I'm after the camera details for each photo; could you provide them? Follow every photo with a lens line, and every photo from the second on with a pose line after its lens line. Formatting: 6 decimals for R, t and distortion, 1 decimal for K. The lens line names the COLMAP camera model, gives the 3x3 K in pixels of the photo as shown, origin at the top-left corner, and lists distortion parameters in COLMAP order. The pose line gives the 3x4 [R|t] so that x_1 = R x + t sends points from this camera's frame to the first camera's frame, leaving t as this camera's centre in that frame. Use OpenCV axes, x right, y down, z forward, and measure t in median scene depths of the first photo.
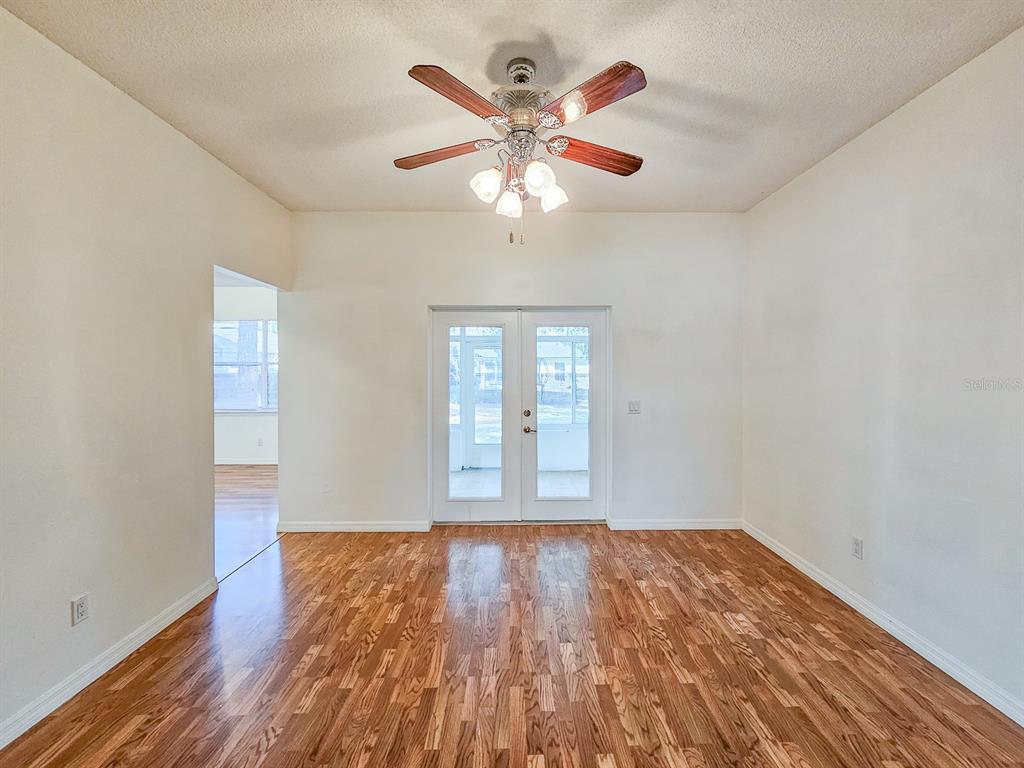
lens RADIAL K [[433.8, 0, 509.1], [0, 433.8, 382.3], [0, 0, 1]] dist [-0.002851, 0.002443]
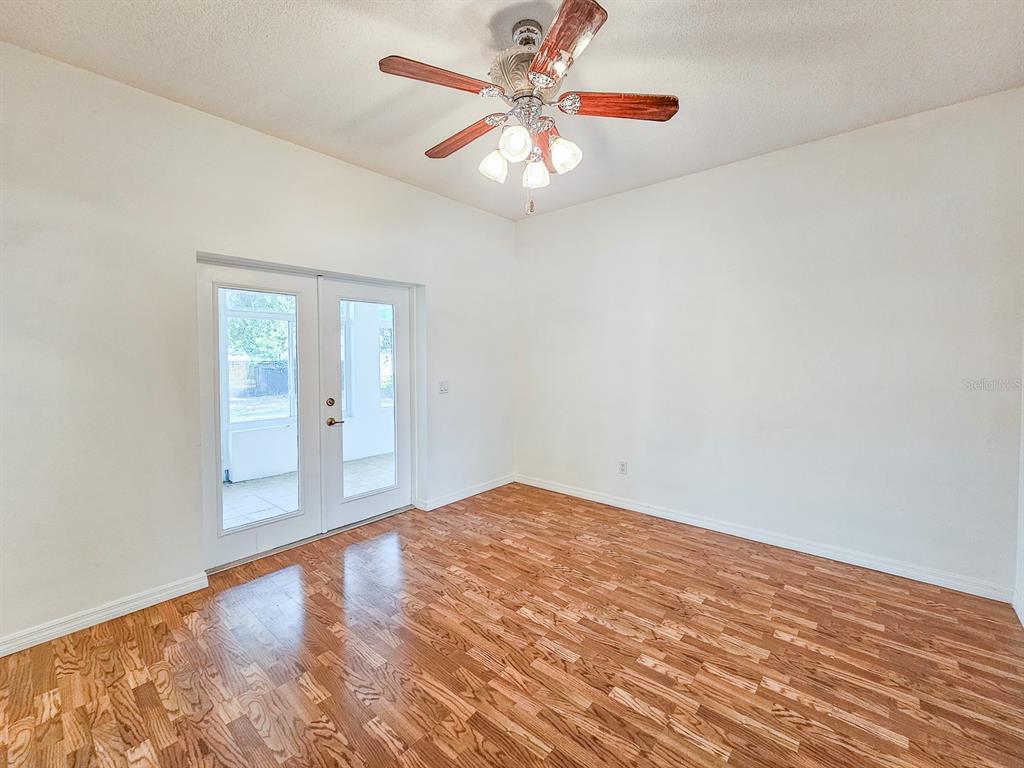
lens RADIAL K [[433.8, 0, 517.7], [0, 433.8, 378.2], [0, 0, 1]] dist [-0.002851, 0.002443]
pose [[0.655183, -0.040936, 0.754361, -0.655287], [0.026224, 0.999161, 0.031444, 0.015730], [-0.755015, -0.000819, 0.655707, 0.333006]]
